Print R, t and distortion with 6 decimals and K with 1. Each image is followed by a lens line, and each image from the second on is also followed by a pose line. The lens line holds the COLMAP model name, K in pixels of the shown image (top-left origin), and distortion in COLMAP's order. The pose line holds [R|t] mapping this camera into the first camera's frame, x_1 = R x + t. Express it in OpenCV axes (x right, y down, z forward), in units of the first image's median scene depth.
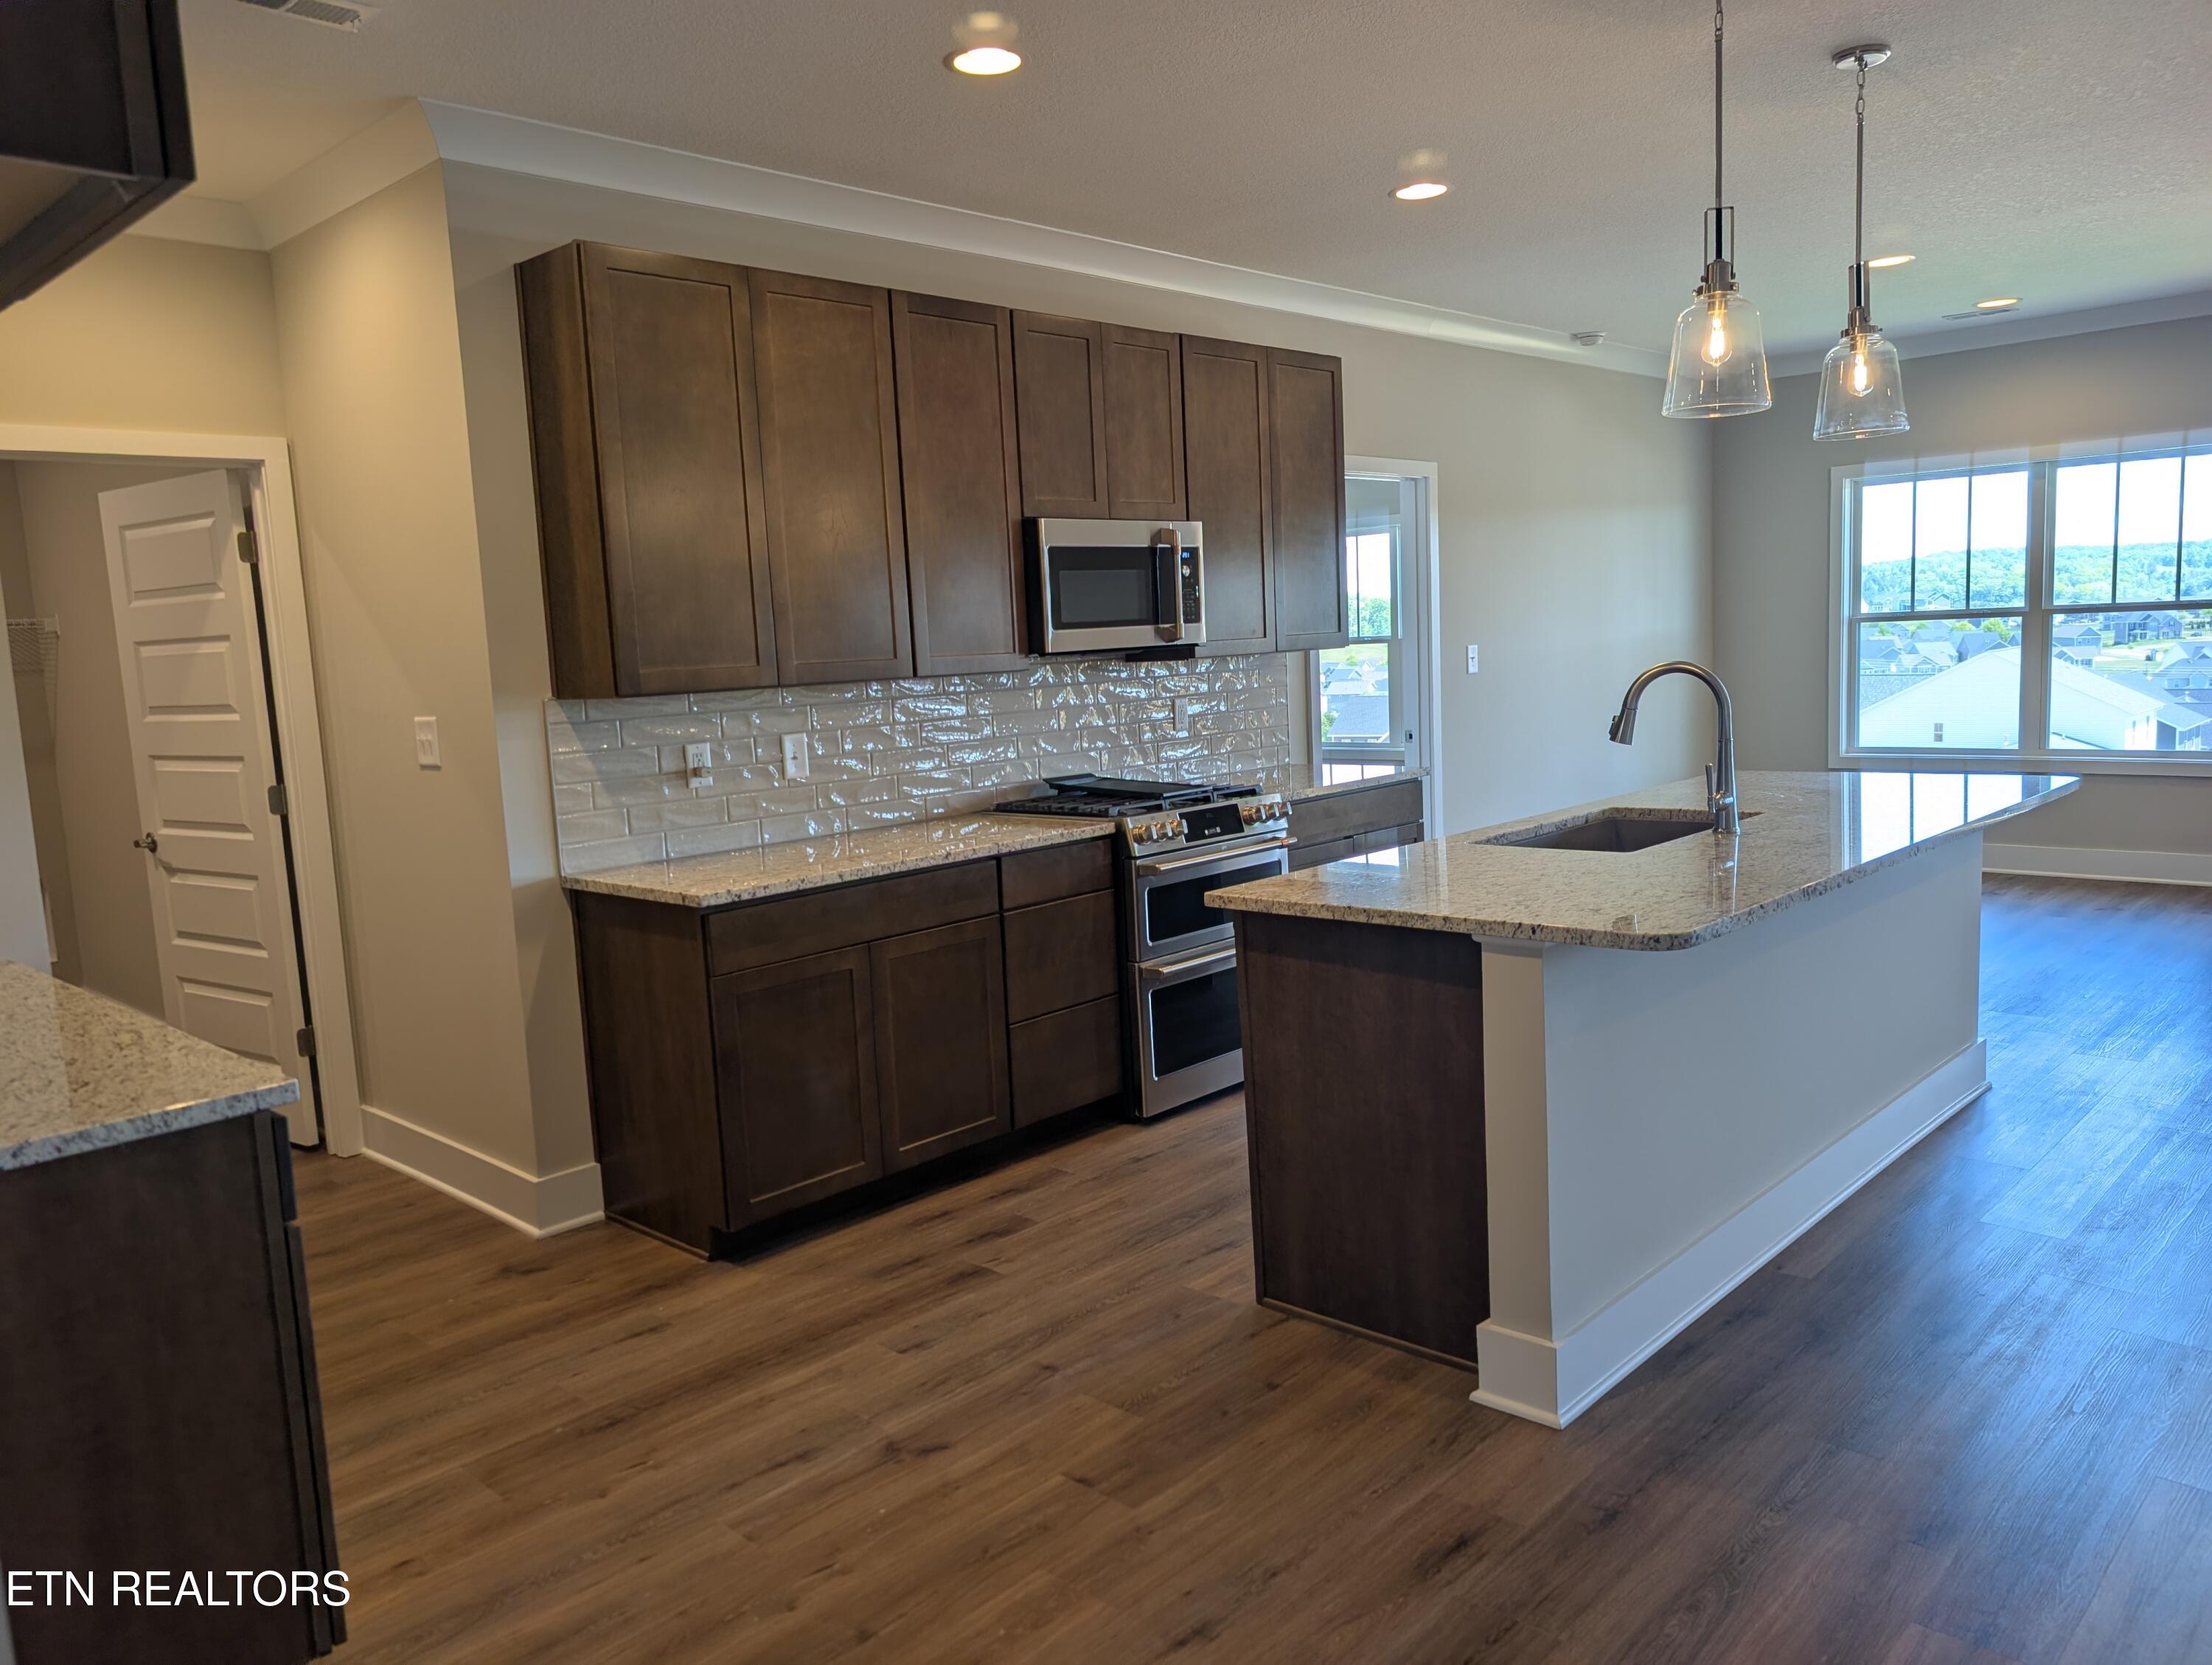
lens RADIAL K [[1575.9, 0, 1097.8], [0, 1575.9, 831.5], [0, 0, 1]] dist [0.002859, 0.004599]
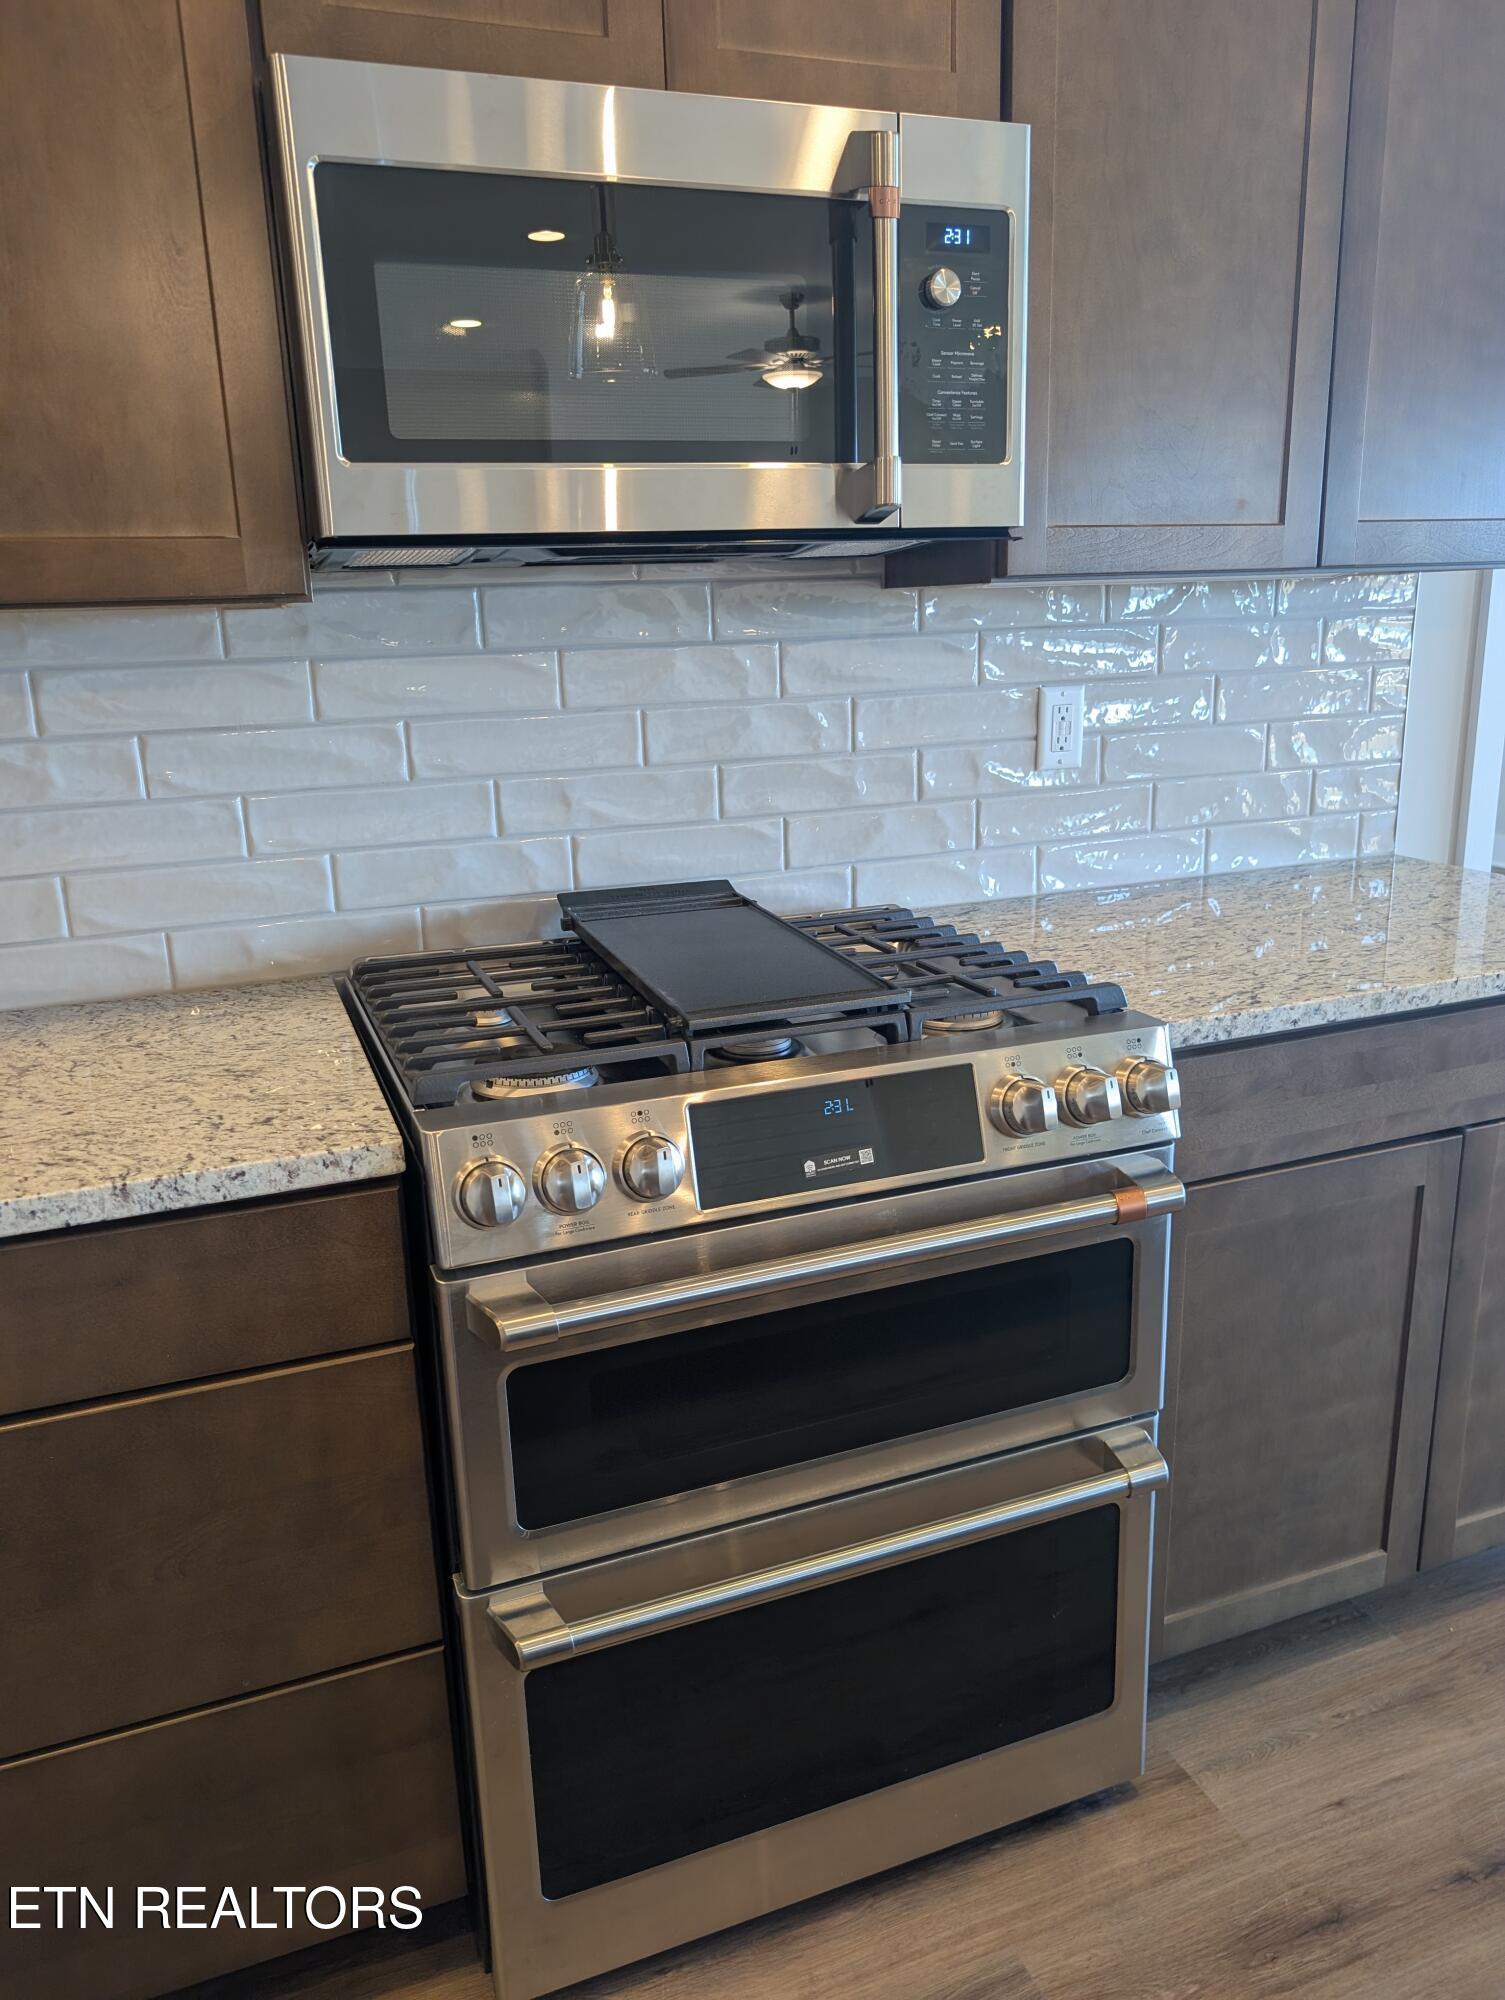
lens RADIAL K [[1431.6, 0, 753.8], [0, 1431.6, 998.8], [0, 0, 1]] dist [-0.001338, 0.002844]
pose [[0.908096, 0.130747, -0.397827, 0.153968], [-0.065794, 0.982757, 0.172802, -0.072617], [0.413560, -0.130746, 0.901040, 0.710152]]
